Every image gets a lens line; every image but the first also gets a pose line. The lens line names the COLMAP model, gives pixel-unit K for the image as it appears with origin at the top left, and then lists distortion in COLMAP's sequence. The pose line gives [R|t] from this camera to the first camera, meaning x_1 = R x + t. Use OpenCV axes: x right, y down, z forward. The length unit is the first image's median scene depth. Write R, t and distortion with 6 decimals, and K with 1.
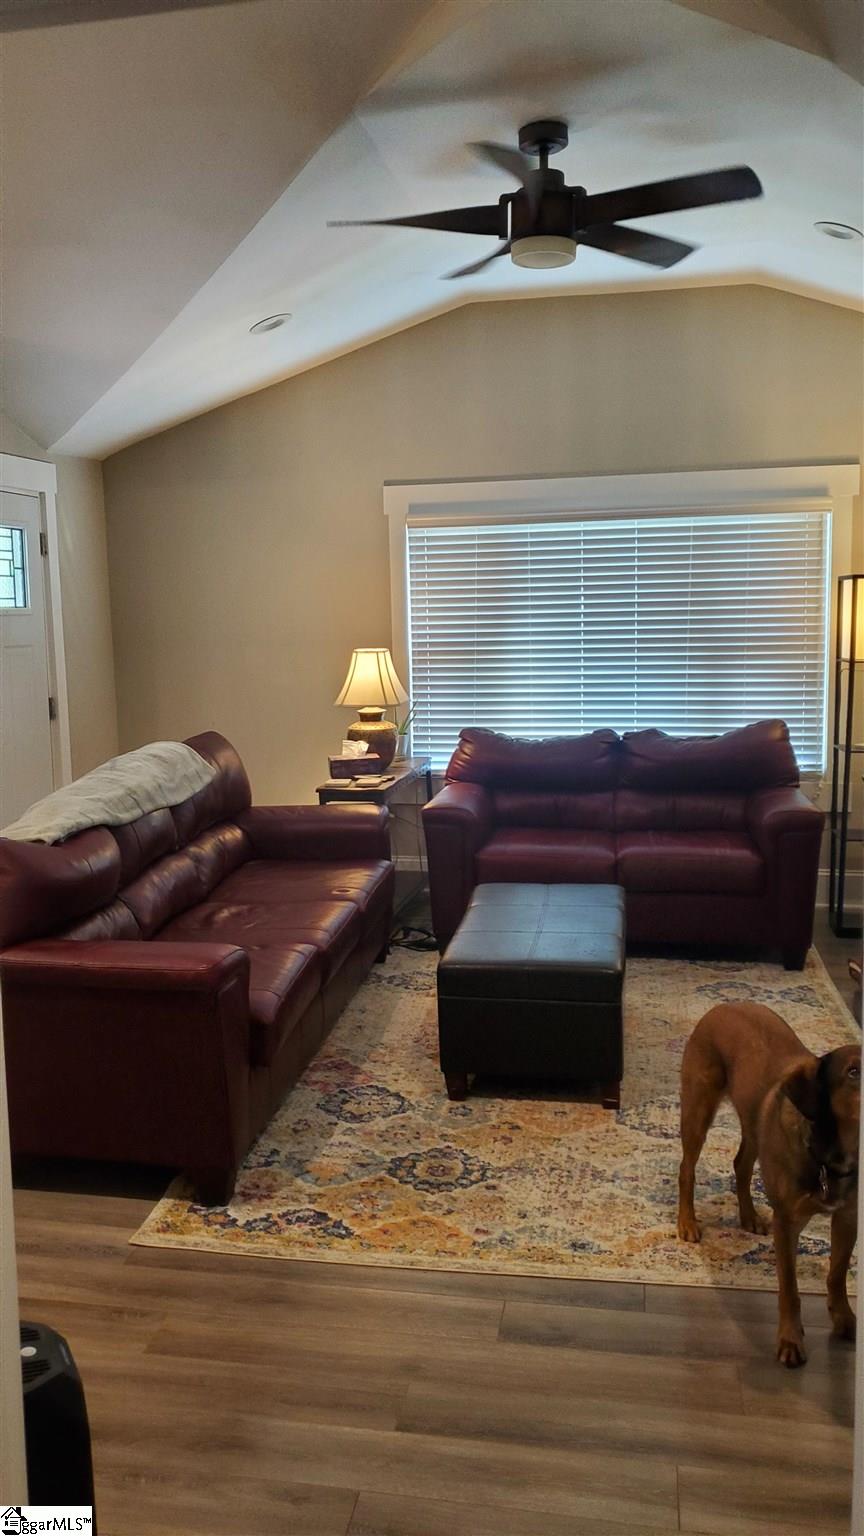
lens RADIAL K [[1209.0, 0, 415.5], [0, 1209.0, 764.1], [0, 0, 1]] dist [0.049833, 0.000133]
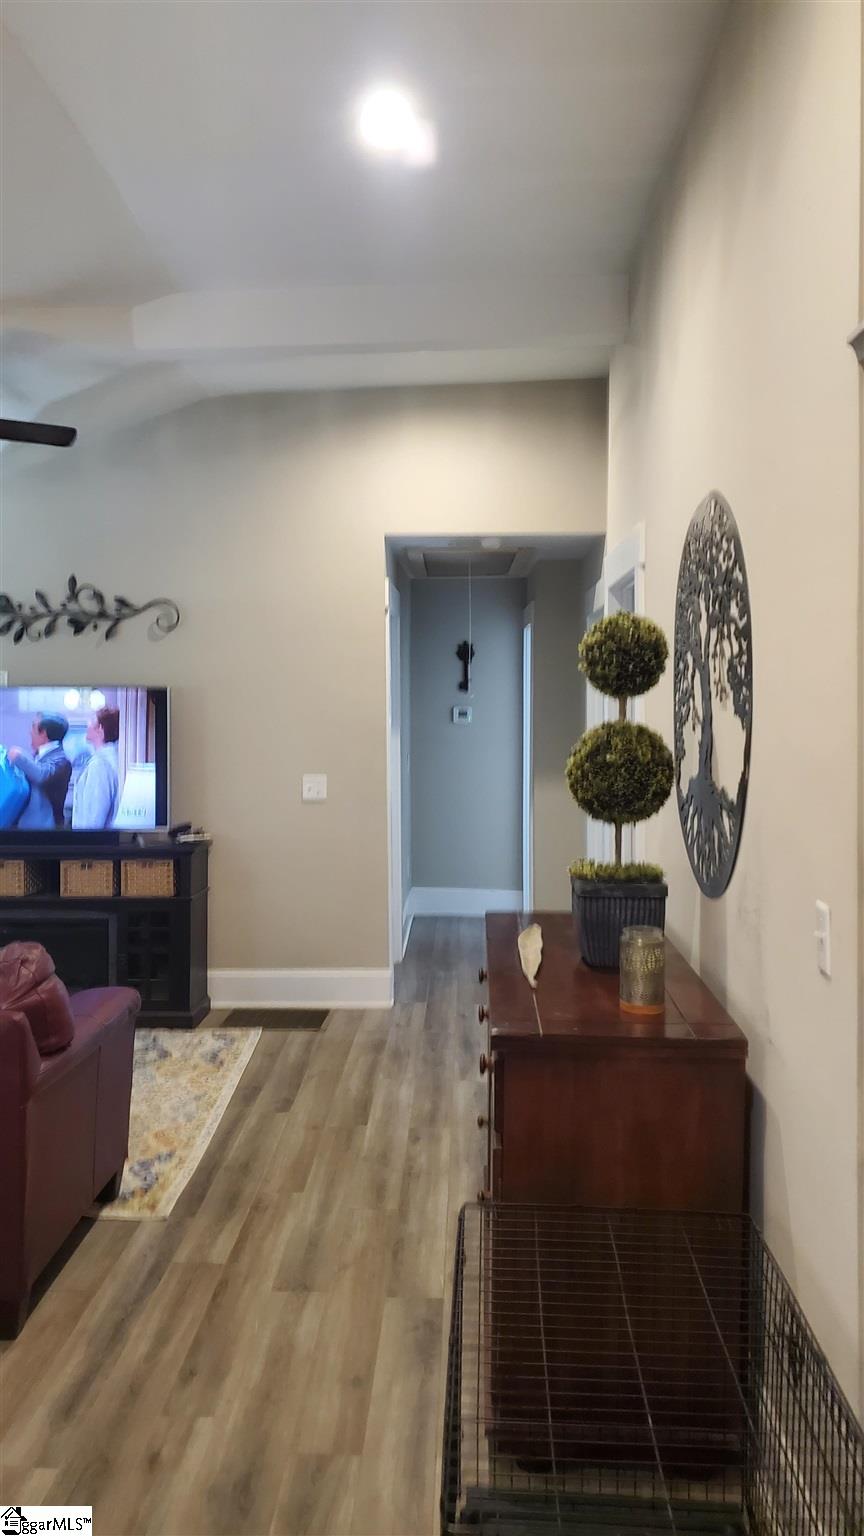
lens RADIAL K [[1209.0, 0, 415.5], [0, 1209.0, 764.1], [0, 0, 1]] dist [0.049833, 0.000133]
pose [[-0.163501, -0.032477, 0.986008, -1.439506], [0.141051, 0.988420, 0.055946, -0.100113], [-0.976408, 0.148225, -0.157027, 0.841905]]
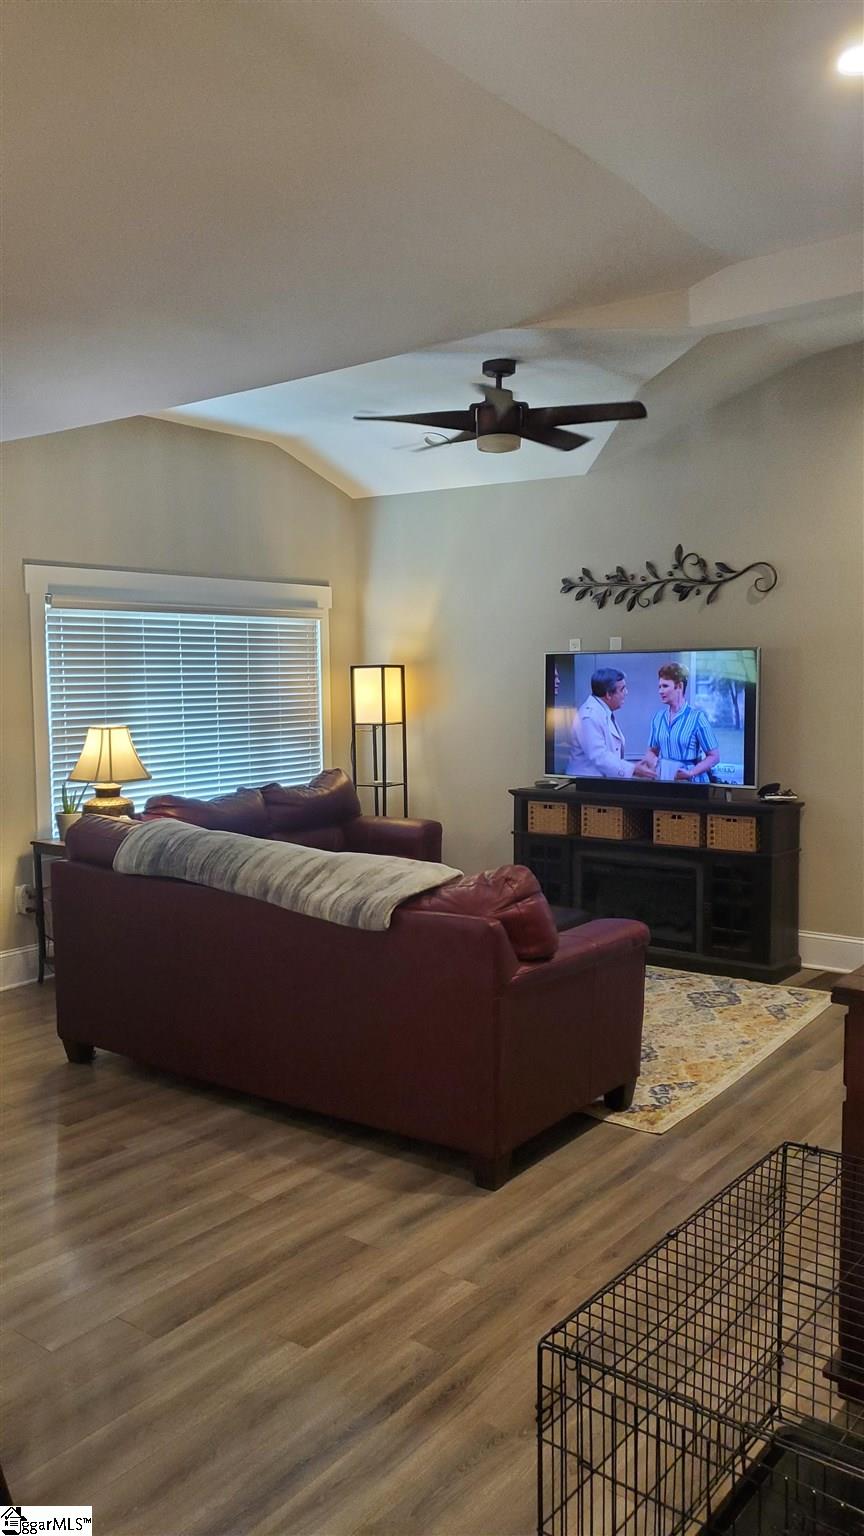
lens RADIAL K [[1209.0, 0, 415.5], [0, 1209.0, 764.1], [0, 0, 1]] dist [0.049833, 0.000133]
pose [[0.429243, -0.052170, 0.901681, -1.499532], [0.125316, 0.992114, -0.002254, -0.049170], [-0.894453, 0.113962, 0.432396, 0.583240]]
